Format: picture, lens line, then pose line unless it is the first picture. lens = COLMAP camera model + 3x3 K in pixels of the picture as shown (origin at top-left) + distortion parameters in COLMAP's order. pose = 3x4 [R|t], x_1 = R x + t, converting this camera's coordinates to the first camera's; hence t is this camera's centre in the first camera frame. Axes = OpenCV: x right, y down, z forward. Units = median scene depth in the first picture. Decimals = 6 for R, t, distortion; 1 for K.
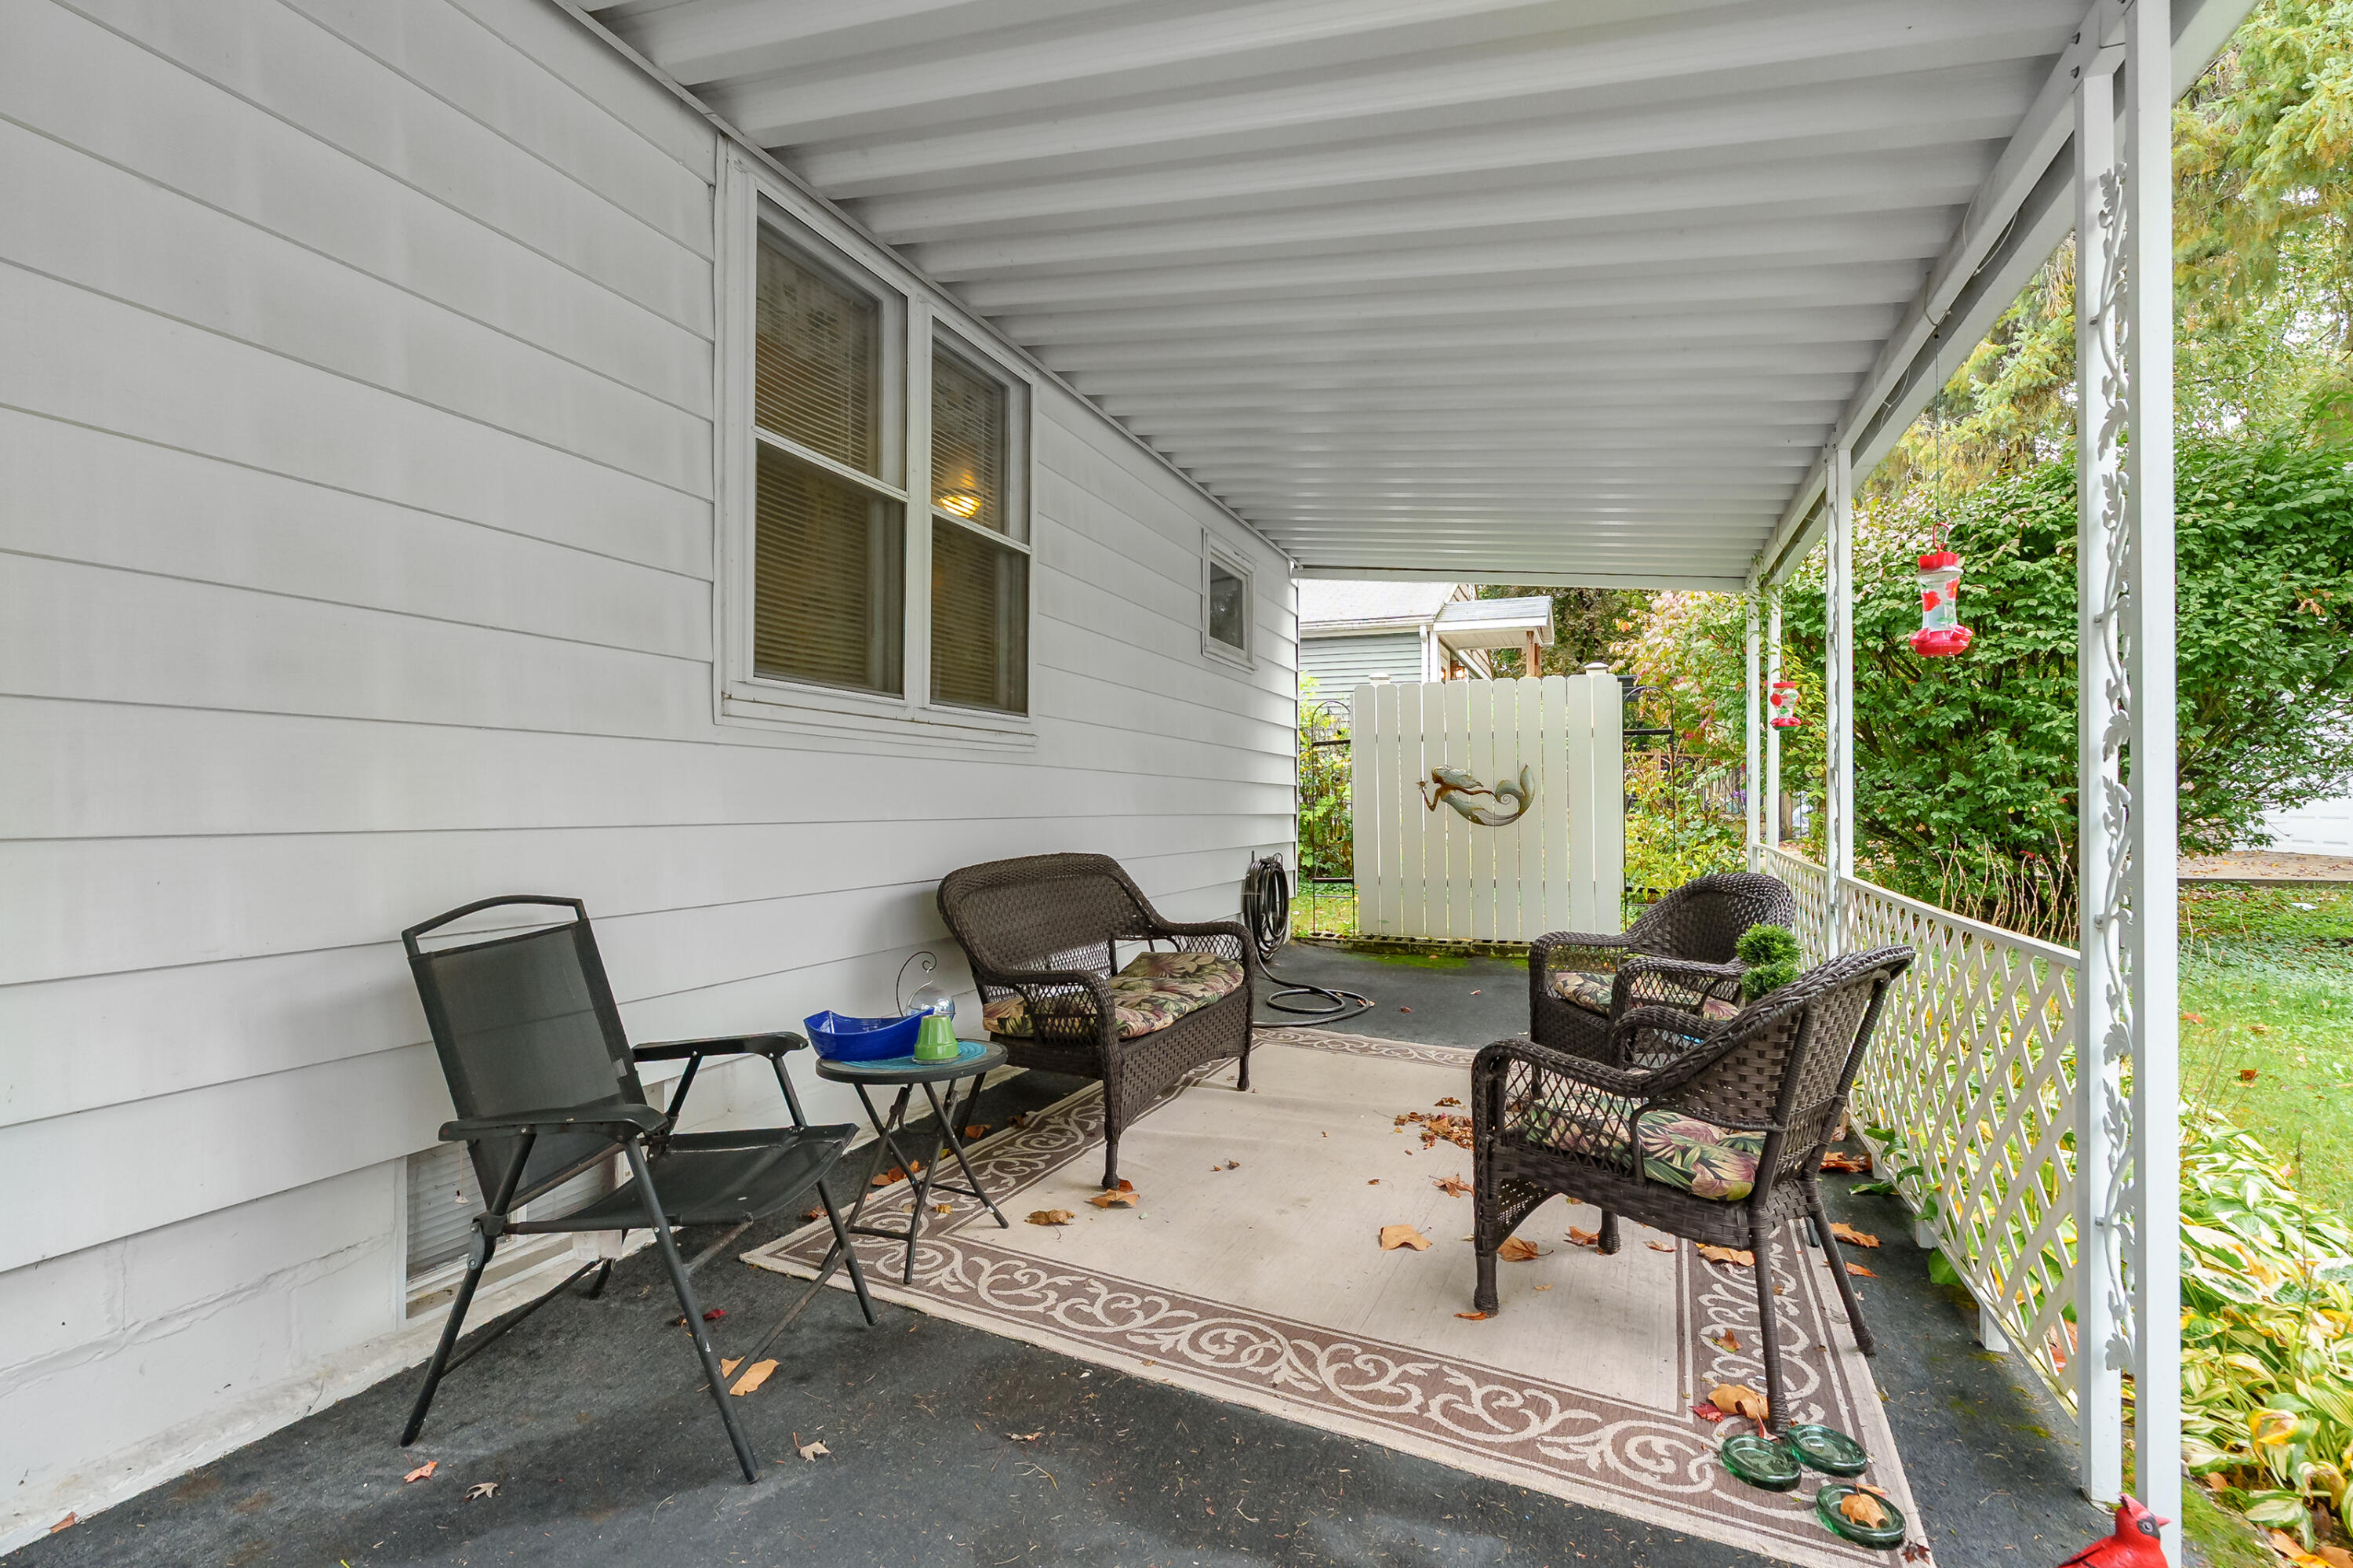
lens RADIAL K [[1068.8, 0, 1181.4], [0, 1068.8, 793.3], [0, 0, 1]] dist [-0.006068, 0.000703]
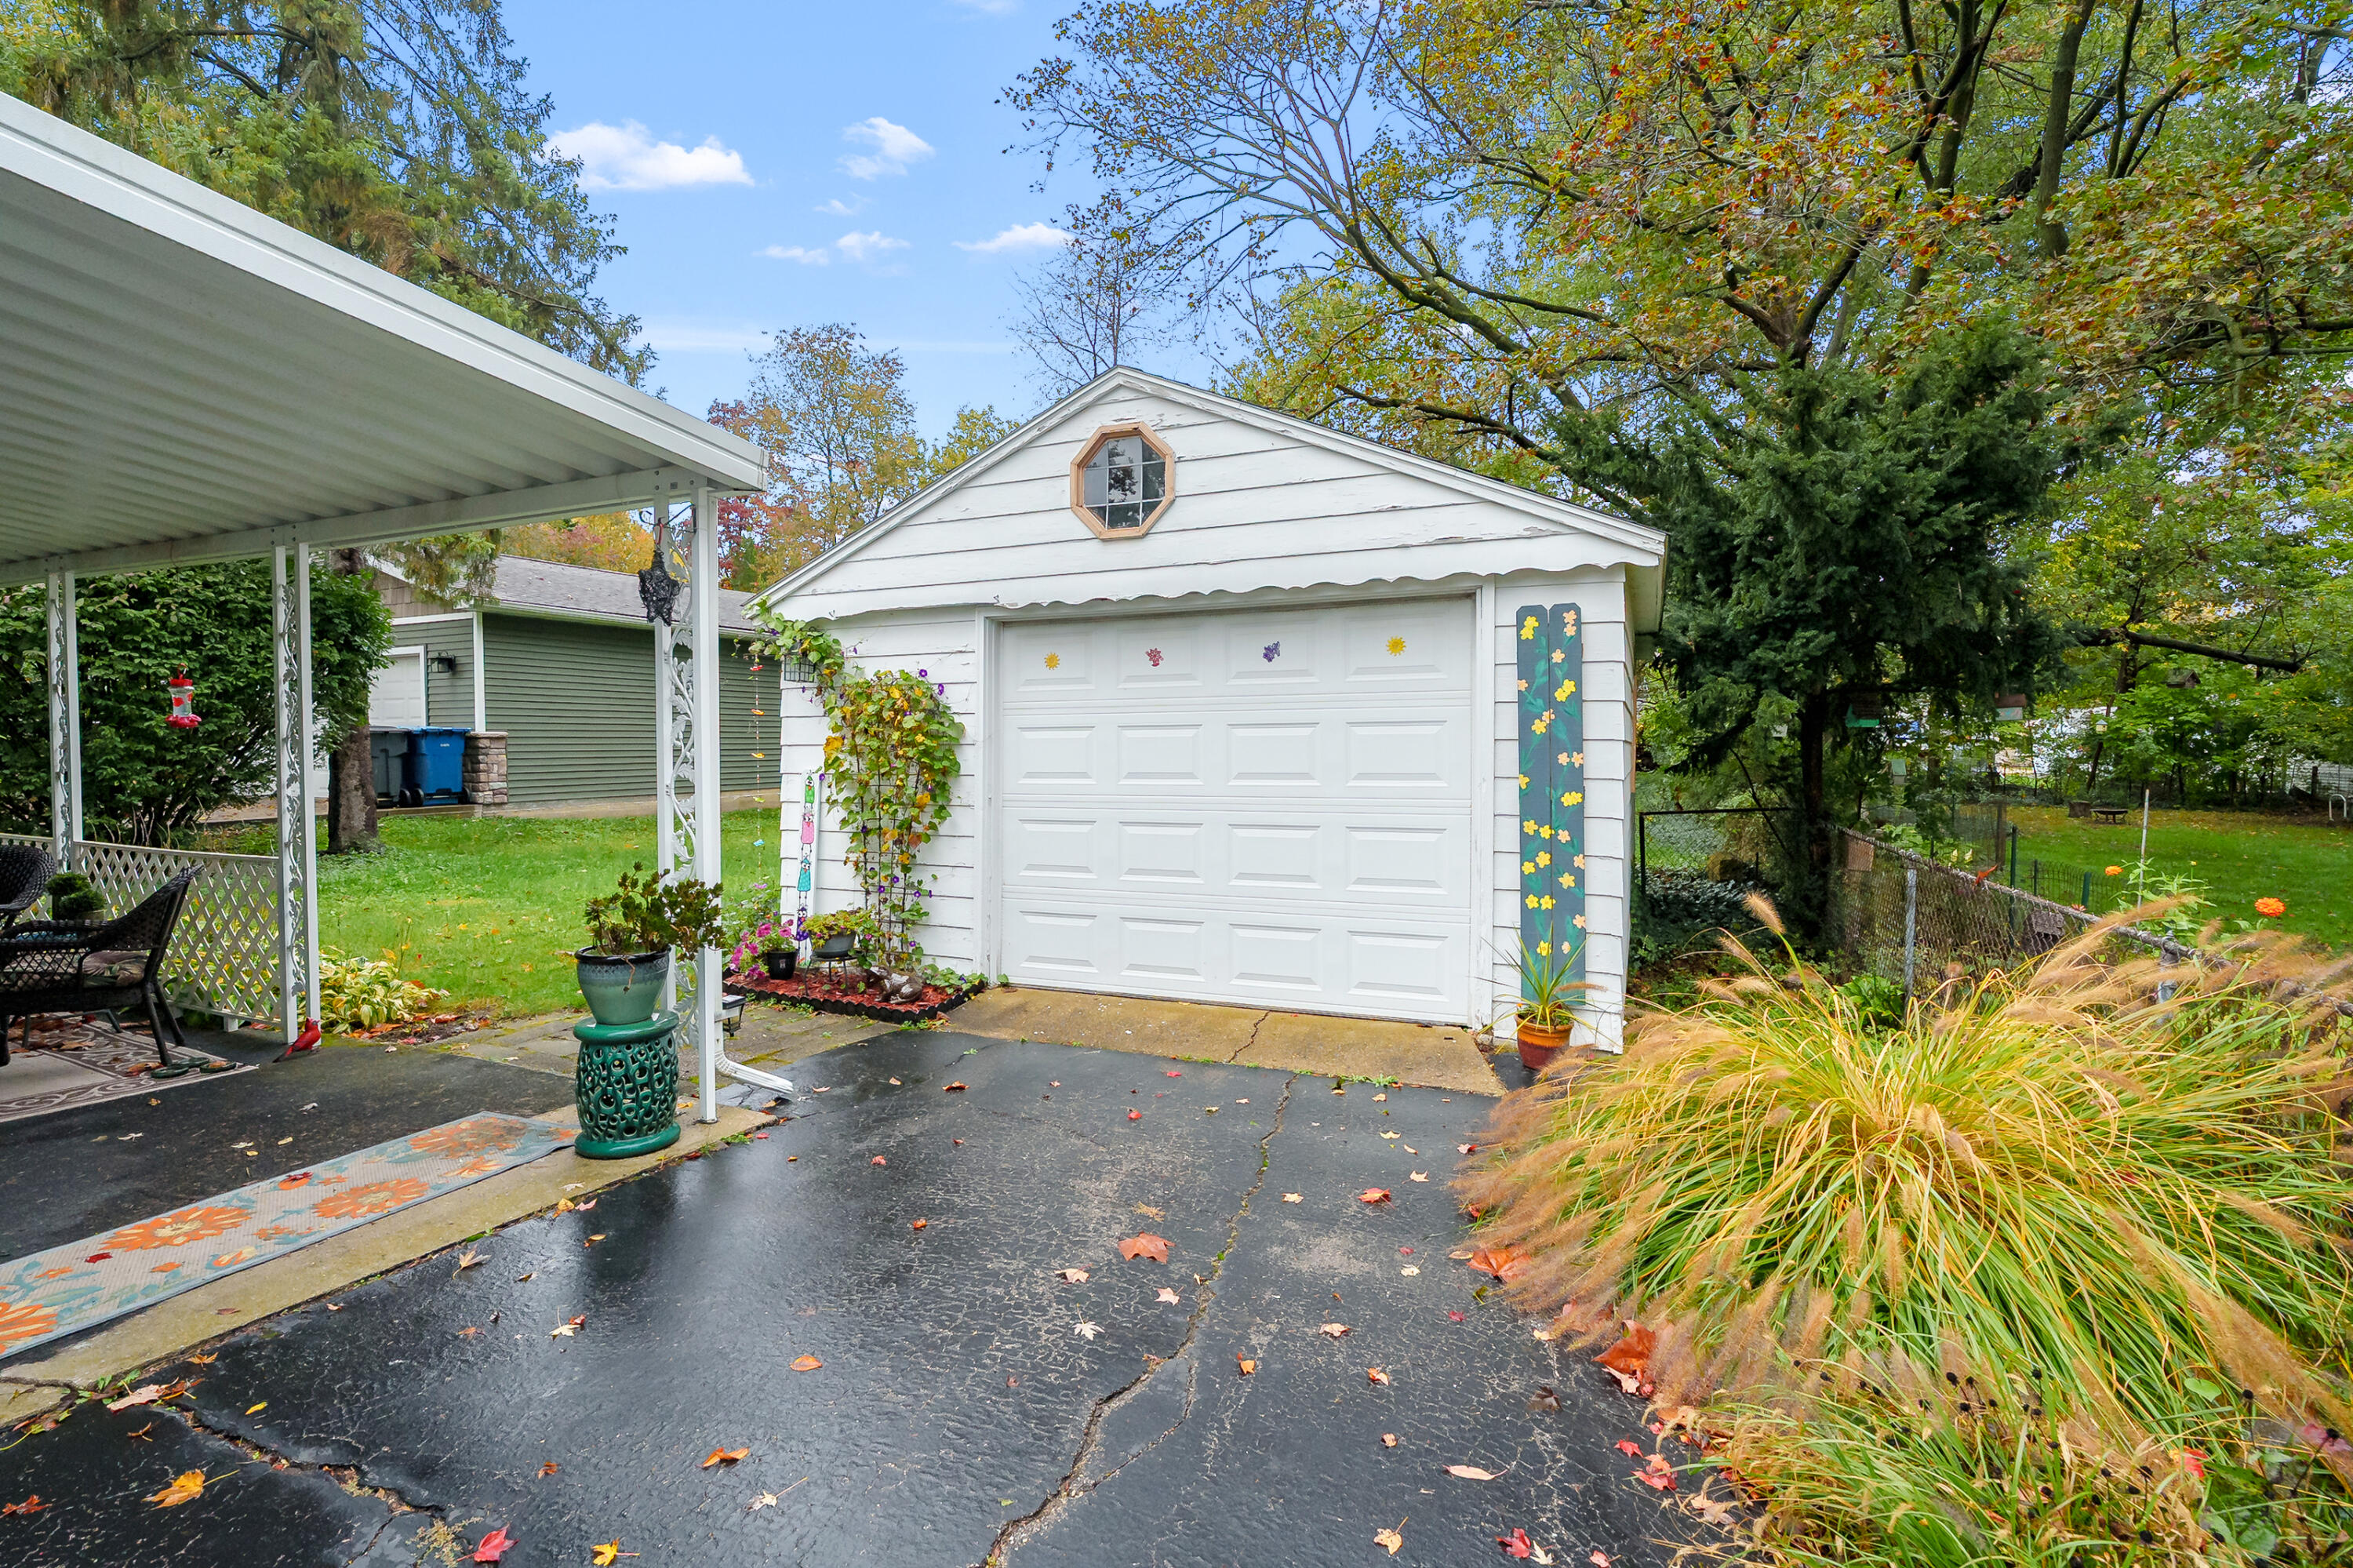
lens RADIAL K [[1068.8, 0, 1172.4], [0, 1068.8, 762.1], [0, 0, 1]] dist [-0.006068, 0.000703]
pose [[0.048324, -0.023659, 0.998551, -1.013874], [-0.003538, 0.999709, 0.023858, -0.095873], [-0.998825, -0.004685, 0.048226, -0.822115]]
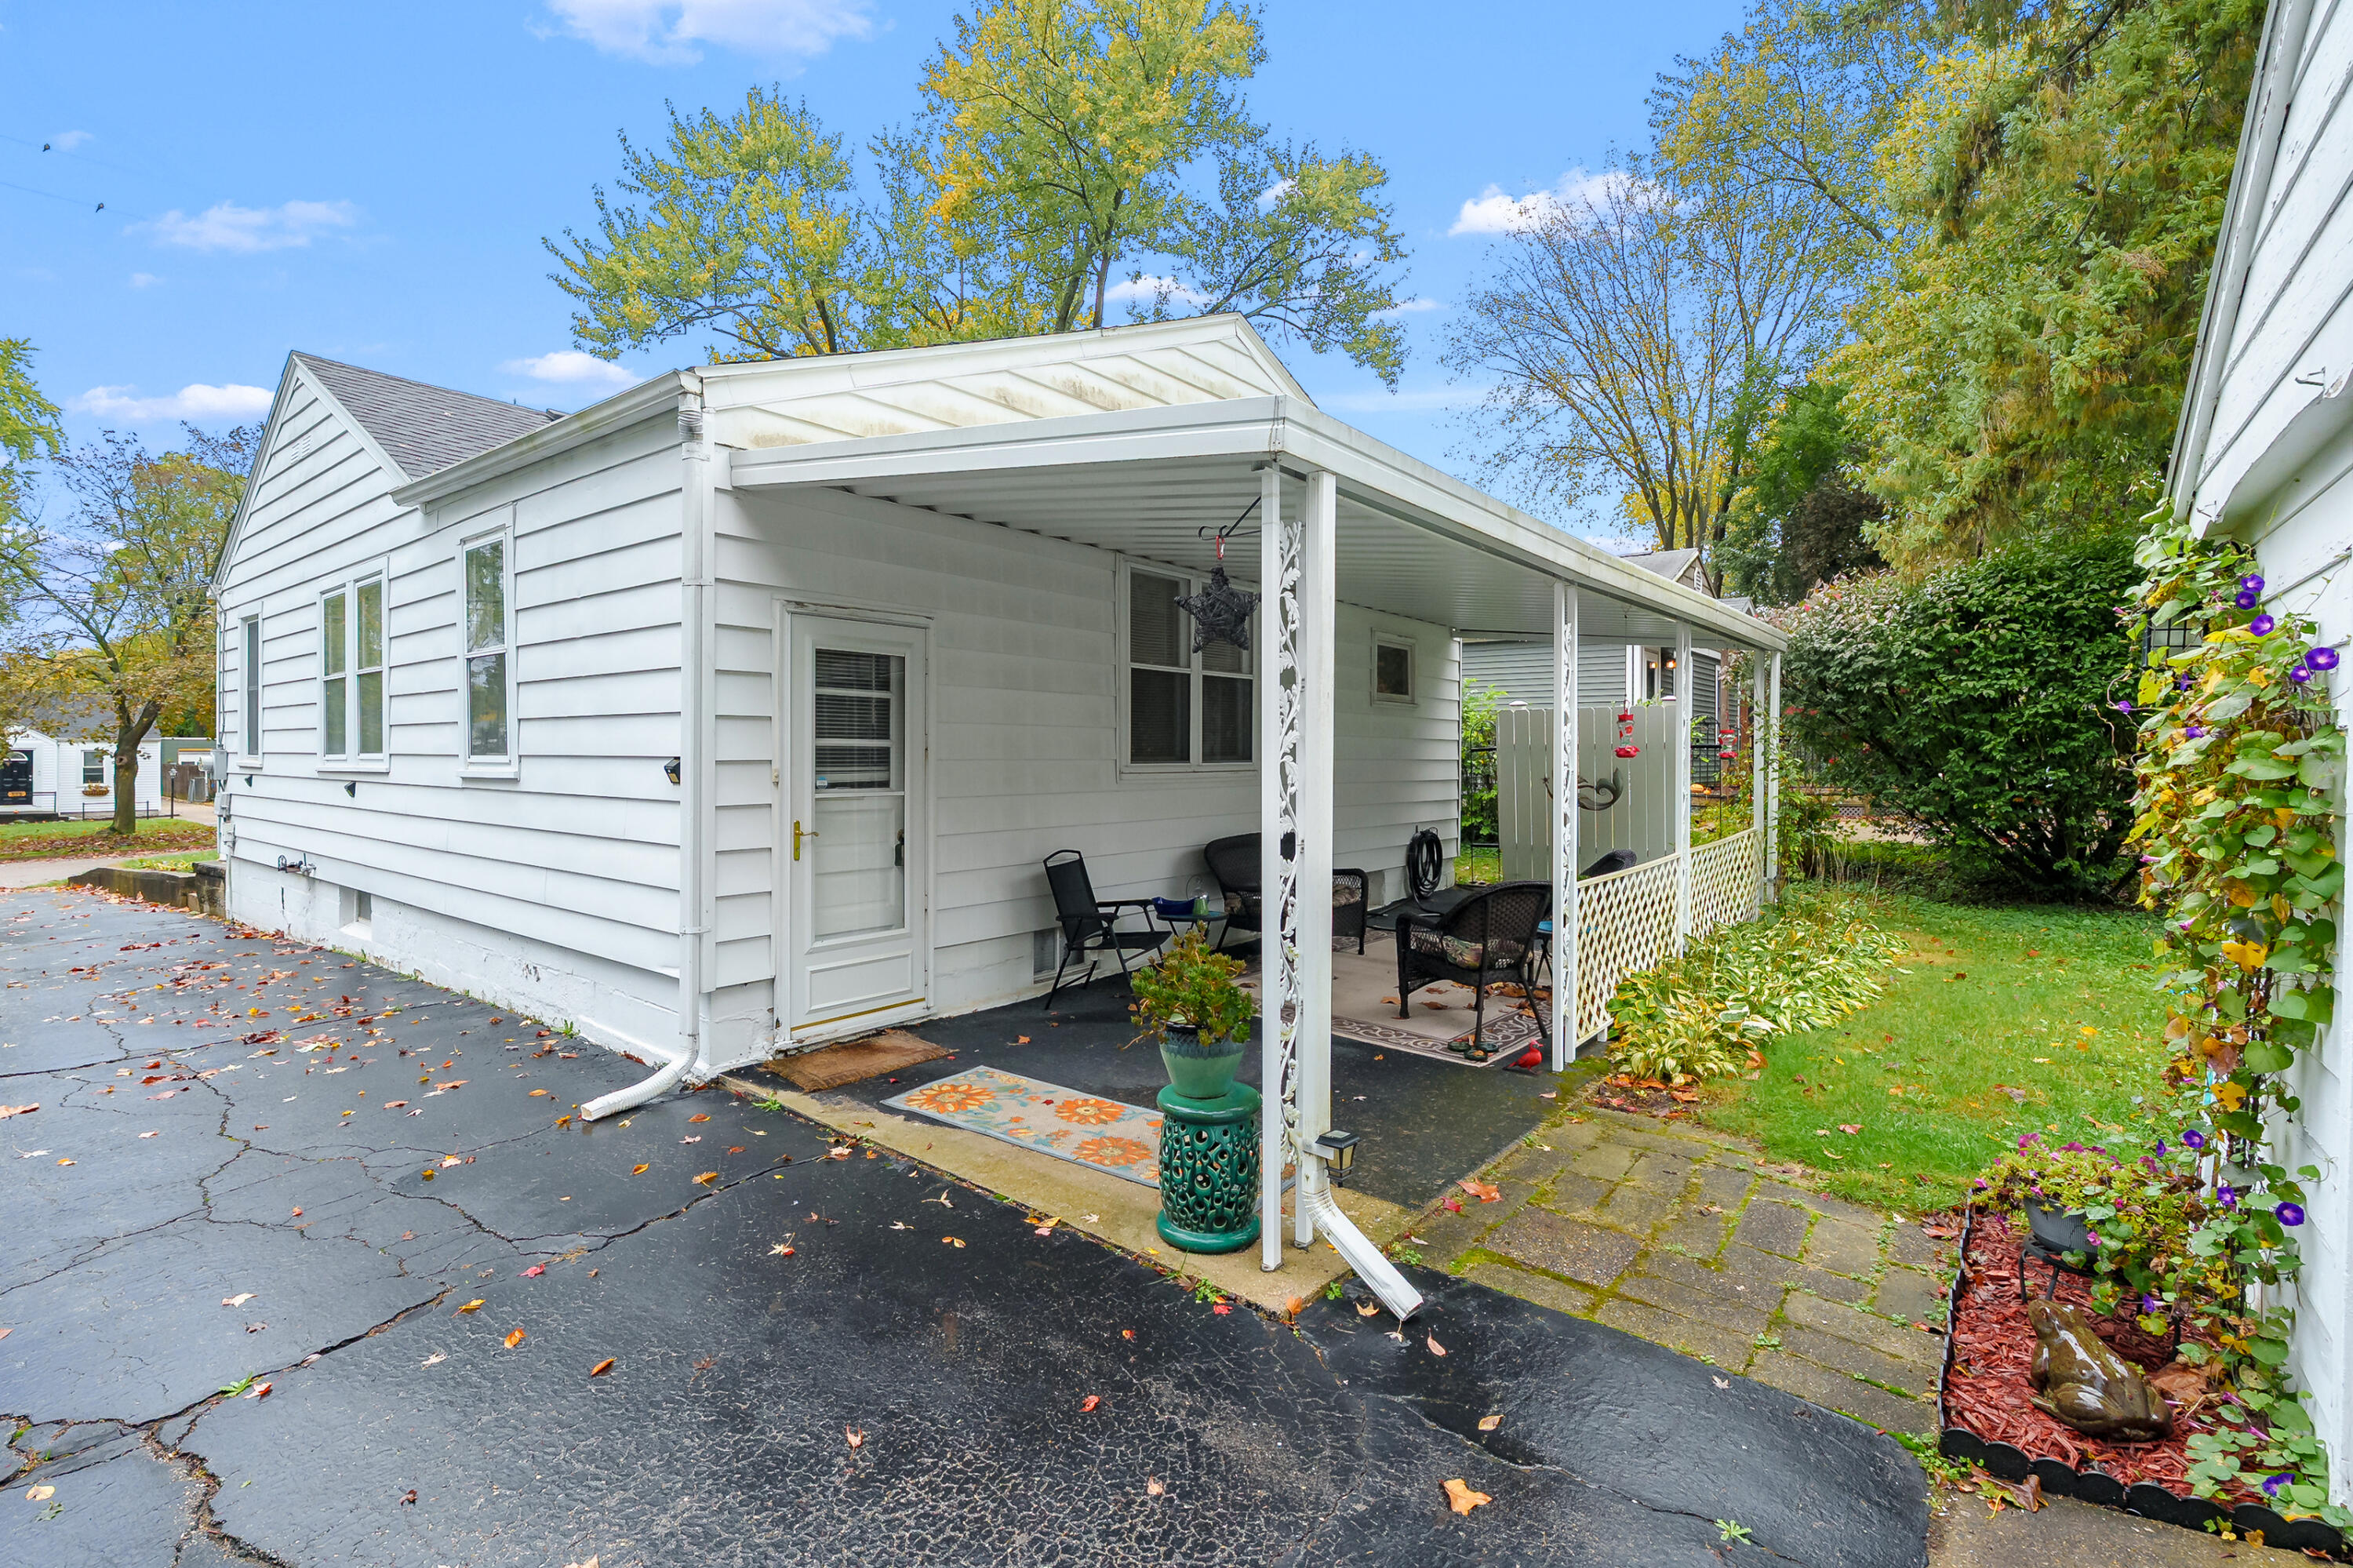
lens RADIAL K [[1068.8, 0, 1176.4], [0, 1068.8, 765.4], [0, 0, 1]] dist [-0.006068, 0.000703]
pose [[0.960343, 0.001807, -0.278816, 0.343950], [0.003343, 0.999832, 0.017997, -0.127994], [0.278802, -0.018215, 0.960176, -1.180235]]
